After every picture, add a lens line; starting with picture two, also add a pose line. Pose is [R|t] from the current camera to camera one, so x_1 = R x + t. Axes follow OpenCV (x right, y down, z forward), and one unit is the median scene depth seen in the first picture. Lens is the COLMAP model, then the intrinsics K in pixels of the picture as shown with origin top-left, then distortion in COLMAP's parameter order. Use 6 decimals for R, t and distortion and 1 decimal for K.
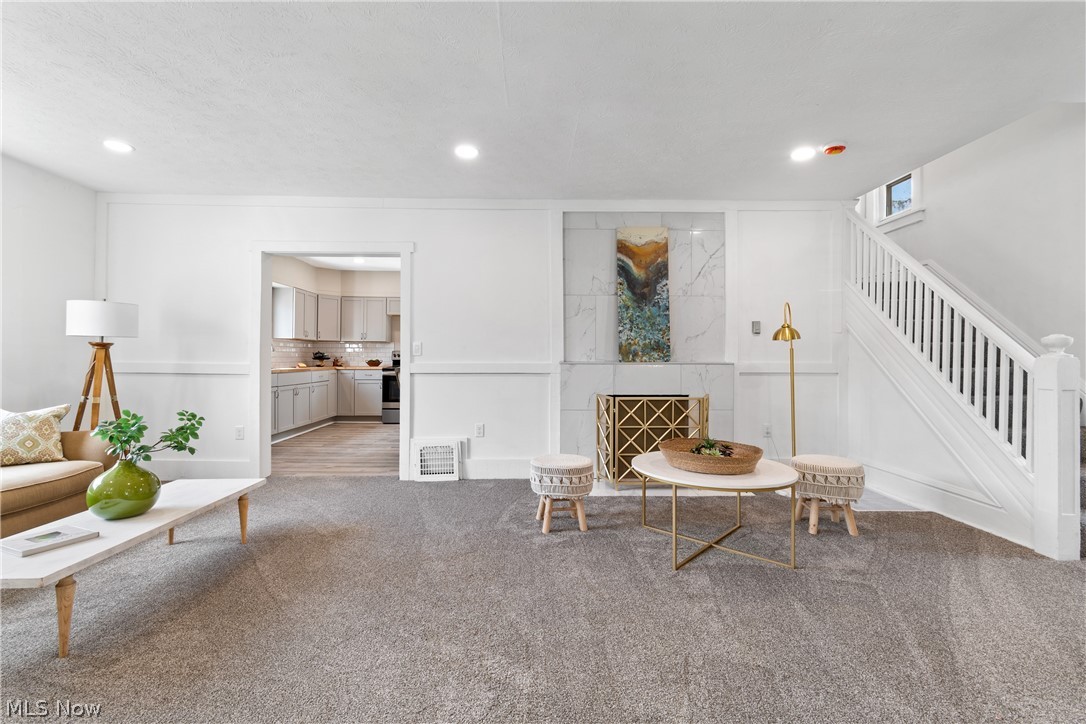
lens RADIAL K [[482.6, 0, 543.8], [0, 482.6, 355.8], [0, 0, 1]] dist [0.005769, -0.002860]
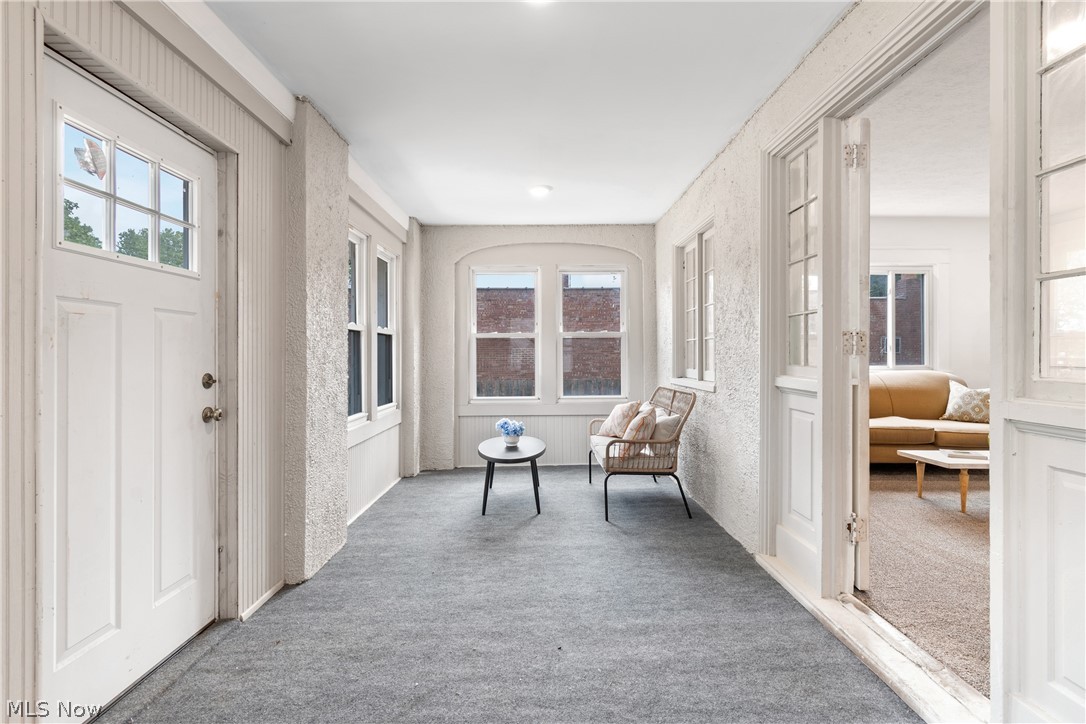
lens RADIAL K [[542.0, 0, 546.5], [0, 542.0, 353.9], [0, 0, 1]] dist [0.002650, -0.001304]
pose [[-0.011494, -0.005475, -0.999919, 0.466618], [0.008031, 0.999952, -0.005567, 0.001310], [0.999902, -0.008094, -0.011450, -0.241749]]
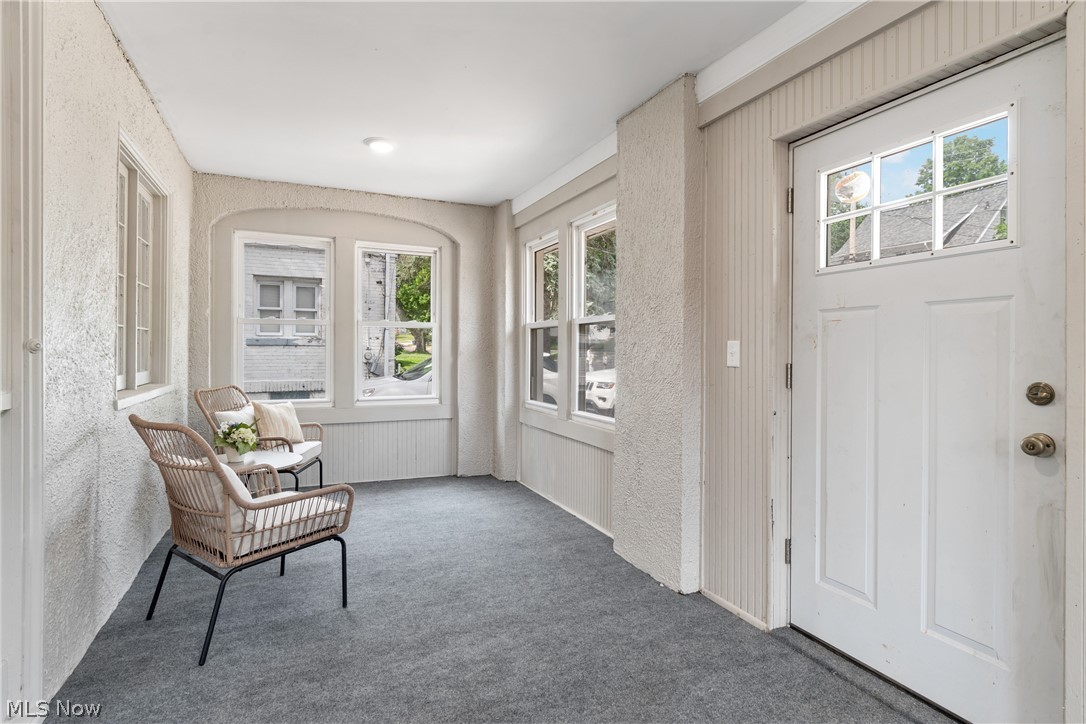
lens RADIAL K [[542.0, 0, 540.6], [0, 542.0, 352.0], [0, 0, 1]] dist [0.002650, -0.001304]
pose [[-0.391425, -0.008428, 0.920171, -0.268346], [-0.012987, 0.999909, 0.003633, -0.002313], [-0.920118, -0.010528, -0.391499, -0.142369]]
